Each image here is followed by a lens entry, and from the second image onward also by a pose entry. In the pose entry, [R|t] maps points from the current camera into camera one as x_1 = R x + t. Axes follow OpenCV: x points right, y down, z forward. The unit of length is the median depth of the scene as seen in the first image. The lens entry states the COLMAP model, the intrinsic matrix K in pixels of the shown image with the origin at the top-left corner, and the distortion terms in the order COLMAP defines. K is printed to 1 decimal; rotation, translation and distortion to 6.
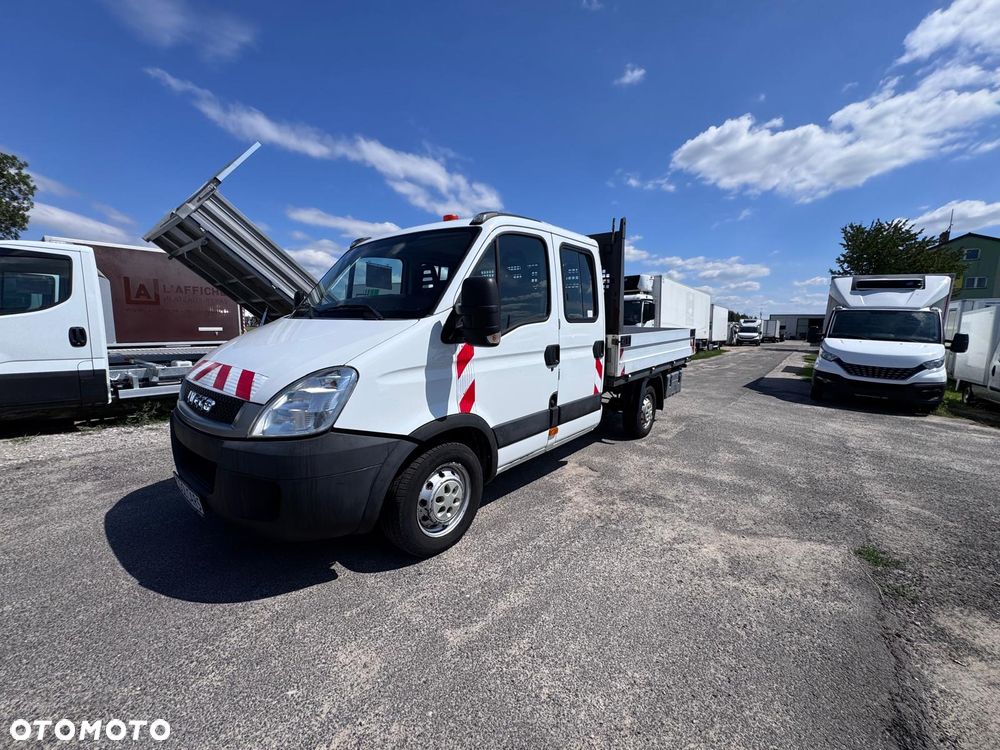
lens RADIAL K [[397.4, 0, 500.8], [0, 397.4, 368.2], [0, 0, 1]] dist [-0.001269, 0.000515]
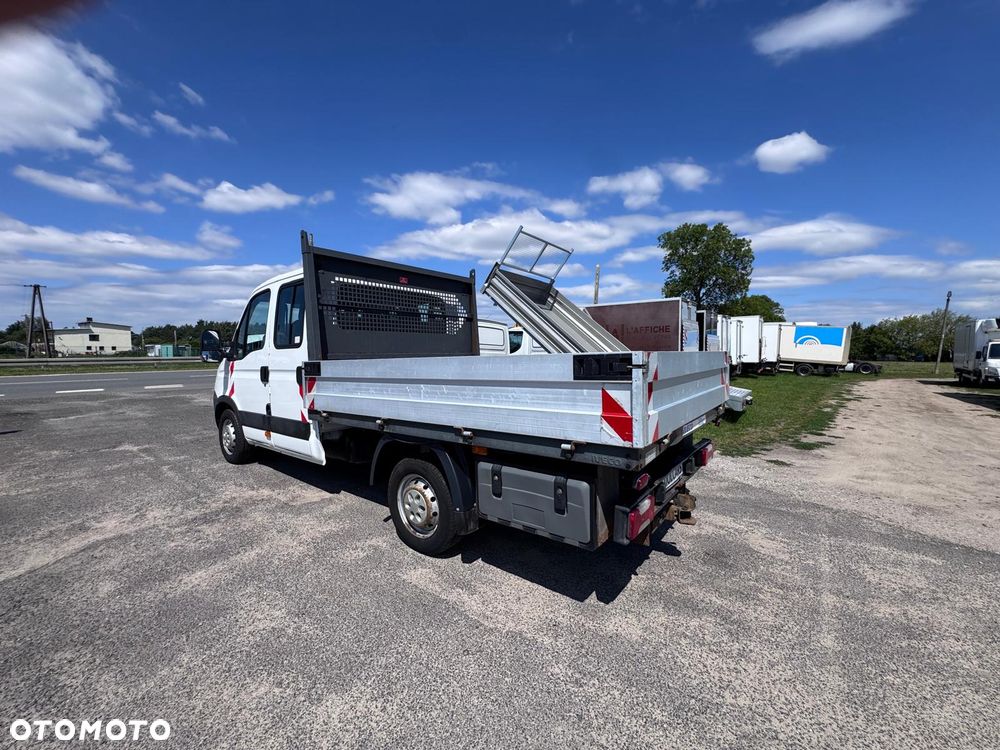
lens RADIAL K [[397.4, 0, 499.4], [0, 397.4, 373.3], [0, 0, 1]] dist [-0.001269, 0.000515]
pose [[0.024144, 0.032174, -0.999191, 1.485529], [-0.110148, 0.993482, 0.029329, -0.163160], [0.993622, 0.109351, 0.027530, 1.760818]]
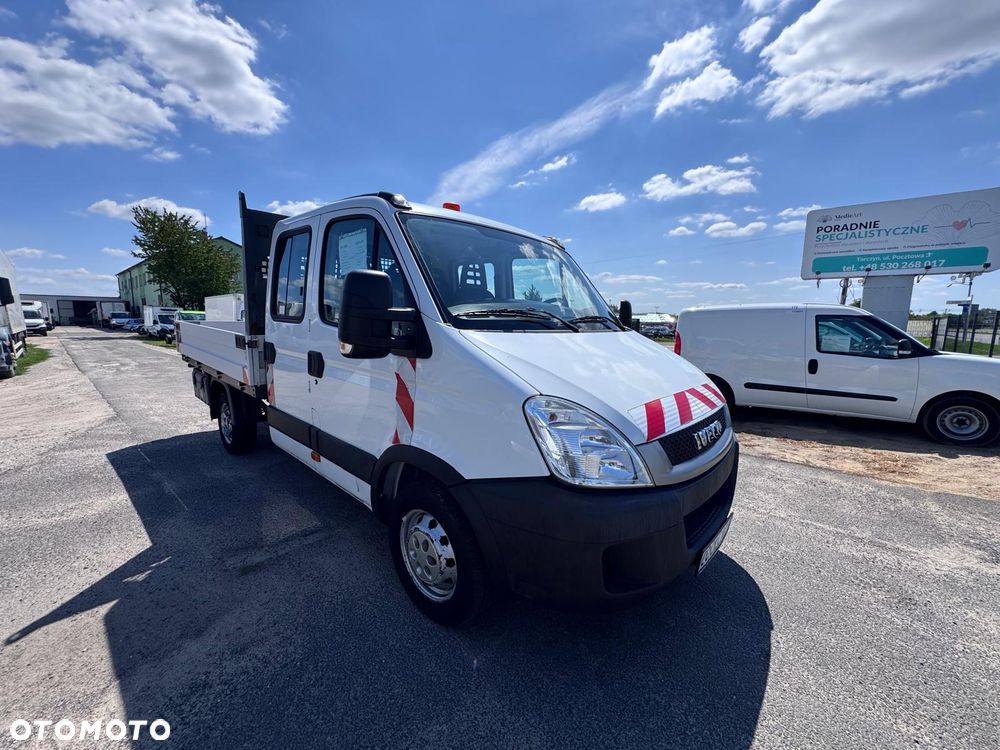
lens RADIAL K [[397.4, 0, 499.1], [0, 397.4, 378.9], [0, 0, 1]] dist [-0.001269, 0.000515]
pose [[0.045904, -0.164041, 0.985385, -1.155019], [0.094325, 0.982729, 0.159205, -0.157181], [-0.994483, 0.085638, 0.060585, 1.001837]]
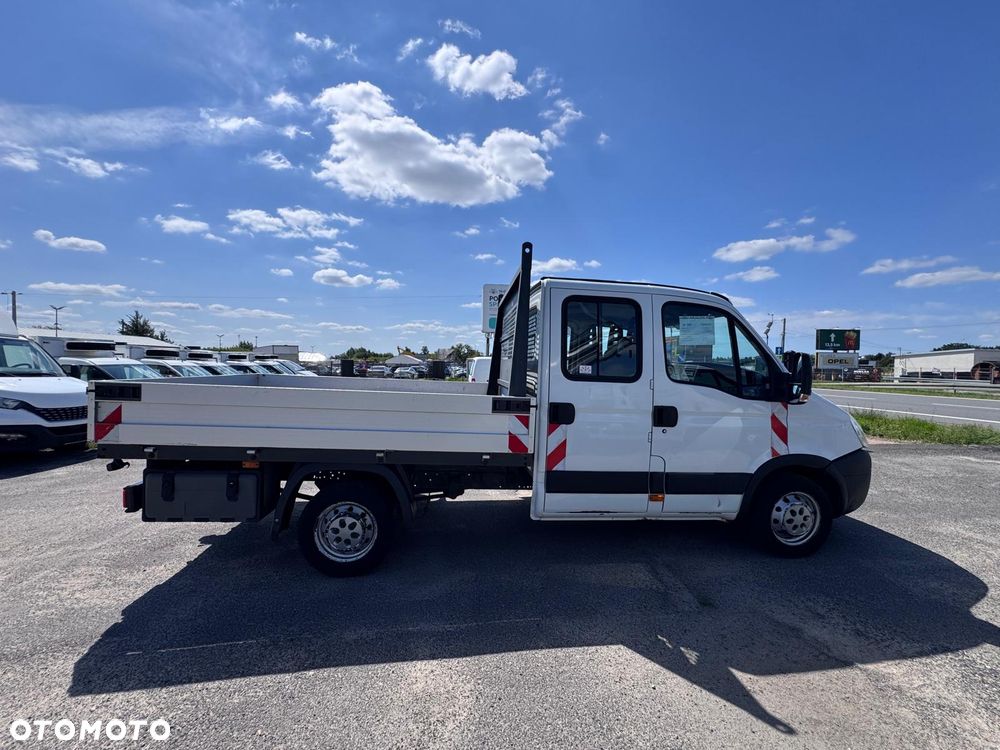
lens RADIAL K [[397.4, 0, 497.0], [0, 397.4, 379.8], [0, 0, 1]] dist [-0.001269, 0.000515]
pose [[-0.718881, -0.058550, 0.692663, -0.740266], [0.045050, 0.990428, 0.130475, -0.329583], [-0.693672, 0.125000, -0.709362, 2.393272]]
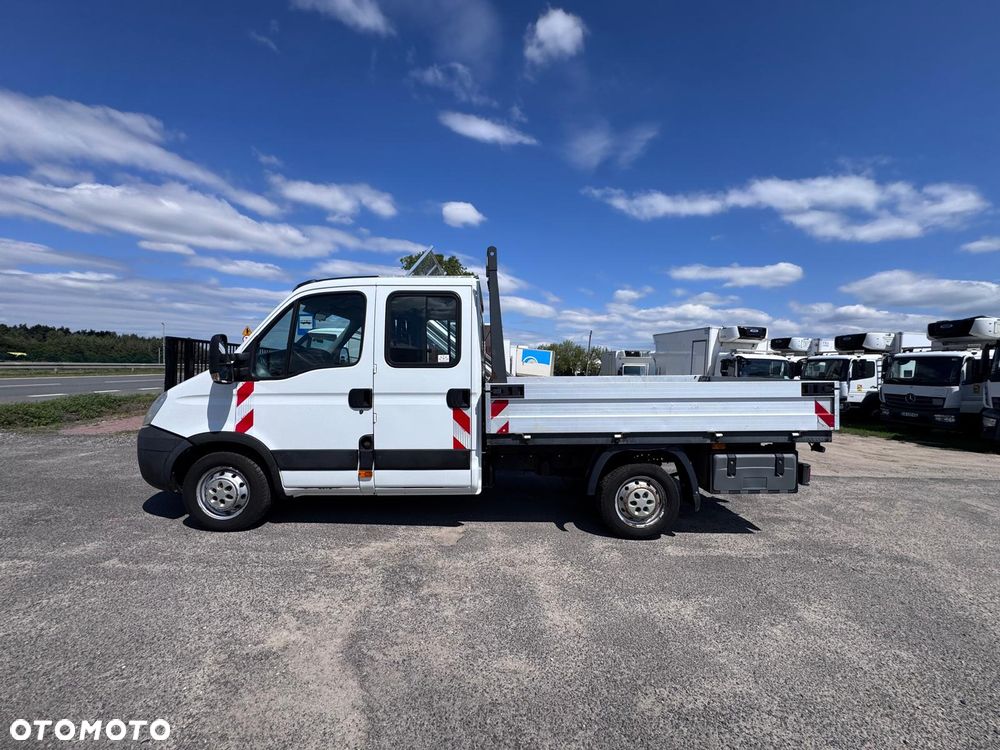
lens RADIAL K [[397.4, 0, 500.5], [0, 397.4, 373.3], [0, 0, 1]] dist [-0.001269, 0.000515]
pose [[0.650598, 0.005685, -0.759401, 1.179356], [-0.093975, 0.992889, -0.073078, -0.056764], [0.753585, 0.118909, 0.646506, 0.599239]]
